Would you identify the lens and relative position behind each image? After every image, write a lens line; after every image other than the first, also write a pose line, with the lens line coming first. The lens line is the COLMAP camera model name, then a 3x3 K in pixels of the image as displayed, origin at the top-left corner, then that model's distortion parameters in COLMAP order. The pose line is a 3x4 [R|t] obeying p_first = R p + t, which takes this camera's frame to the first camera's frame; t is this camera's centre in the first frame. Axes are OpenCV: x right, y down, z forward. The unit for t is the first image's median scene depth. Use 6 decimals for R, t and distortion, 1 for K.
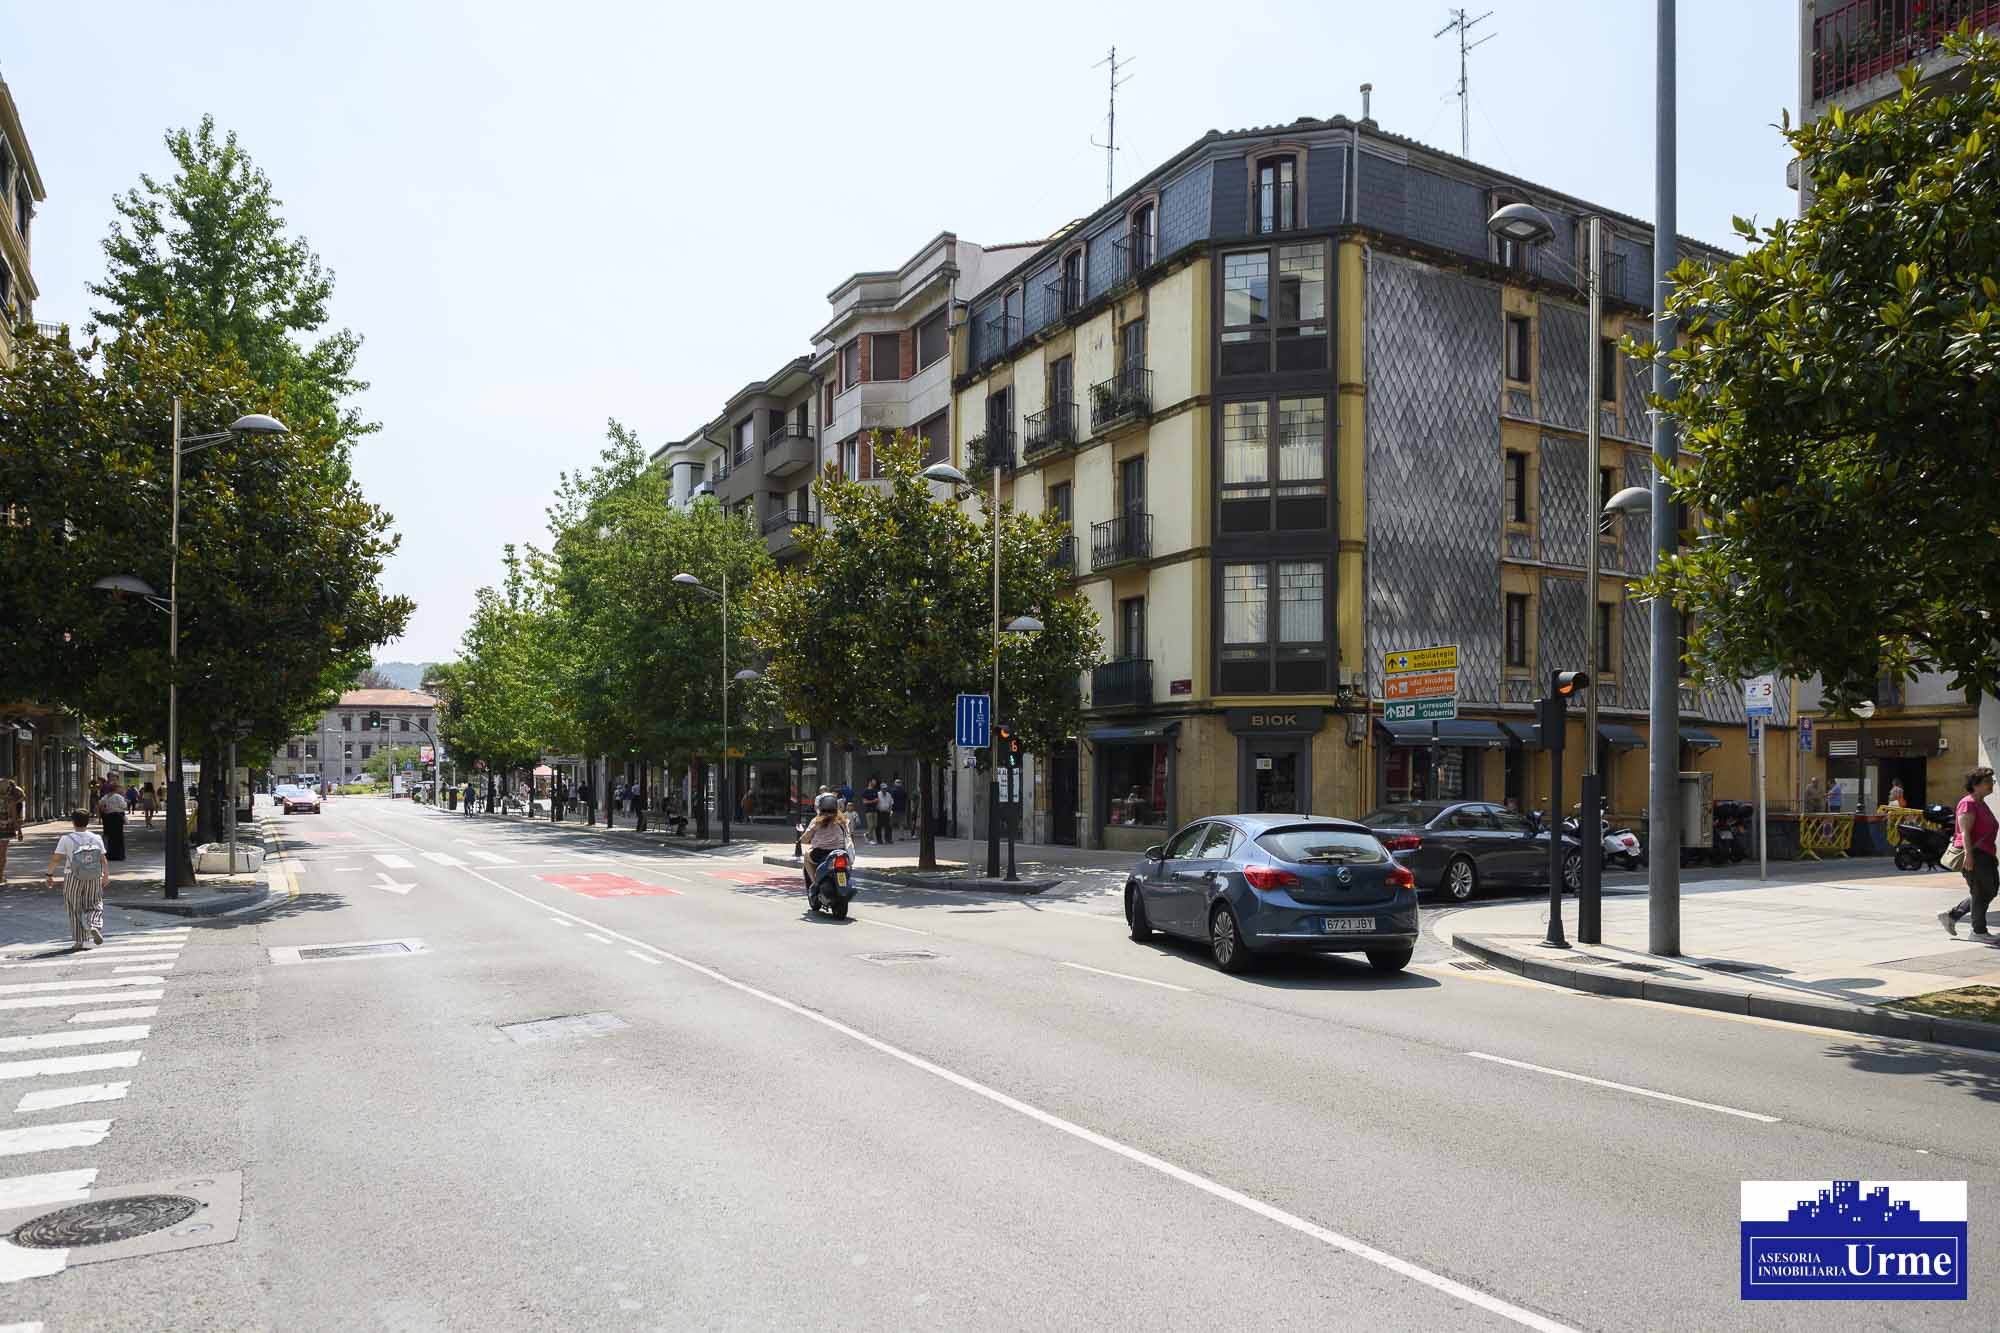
lens RADIAL K [[1286.4, 0, 1000.0], [0, 1286.4, 666.5], [0, 0, 1]] dist [-0.005210, 0.006565]
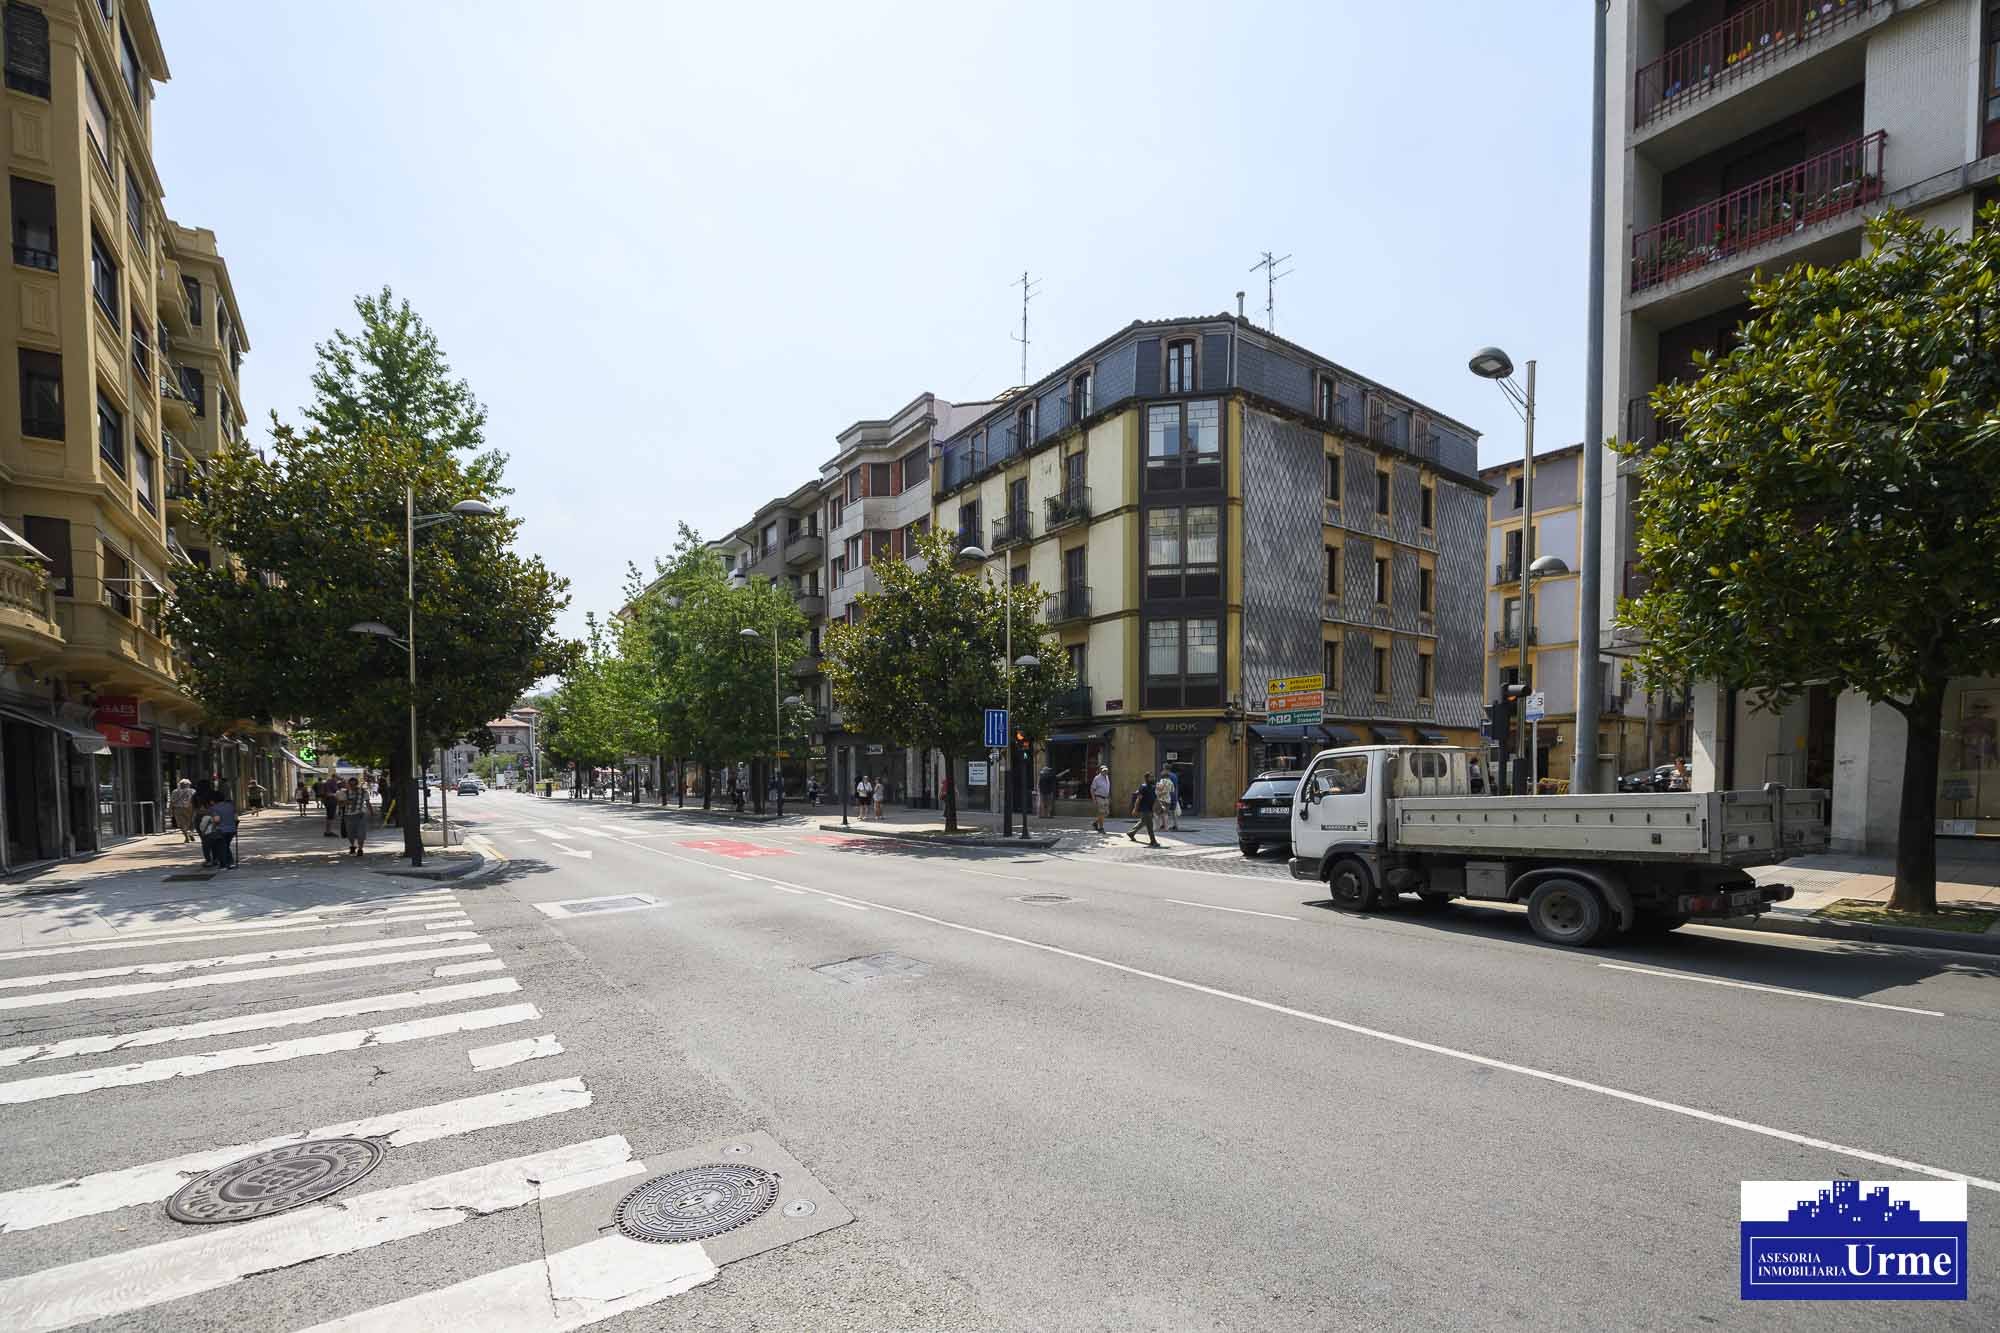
lens RADIAL K [[841.5, 0, 996.3], [0, 841.5, 728.0], [0, 0, 1]] dist [-0.003790, -0.000989]
pose [[0.995060, -0.009191, 0.098847, -0.085906], [0.005492, 0.999277, 0.037631, 0.005283], [-0.099122, -0.036902, 0.994391, 0.053889]]
